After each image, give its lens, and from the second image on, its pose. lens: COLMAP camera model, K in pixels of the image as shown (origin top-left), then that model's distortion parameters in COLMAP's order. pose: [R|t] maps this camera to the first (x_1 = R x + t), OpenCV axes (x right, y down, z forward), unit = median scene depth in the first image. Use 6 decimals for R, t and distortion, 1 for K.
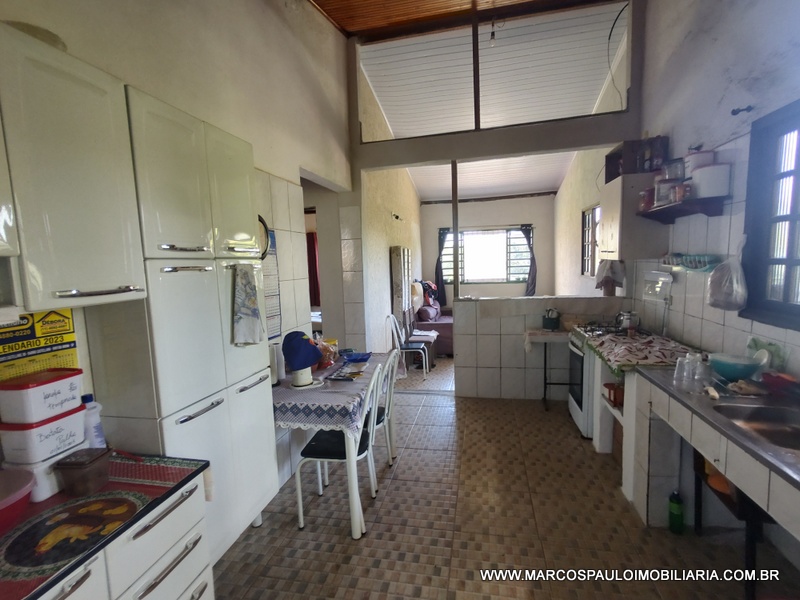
lens RADIAL K [[395.5, 0, 399.3], [0, 395.5, 301.7], [0, 0, 1]] dist [0.002458, 0.000655]
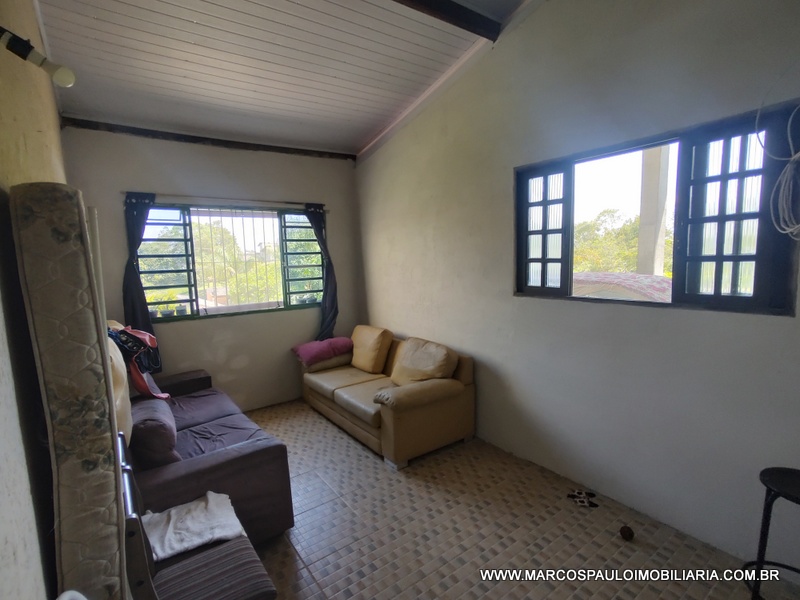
lens RADIAL K [[395.5, 0, 396.6], [0, 395.5, 302.3], [0, 0, 1]] dist [0.002458, 0.000655]
pose [[0.670154, -0.066396, 0.739246, -0.025576], [0.086246, 0.996210, 0.011291, -0.050899], [-0.737194, 0.056190, 0.673341, 0.526496]]
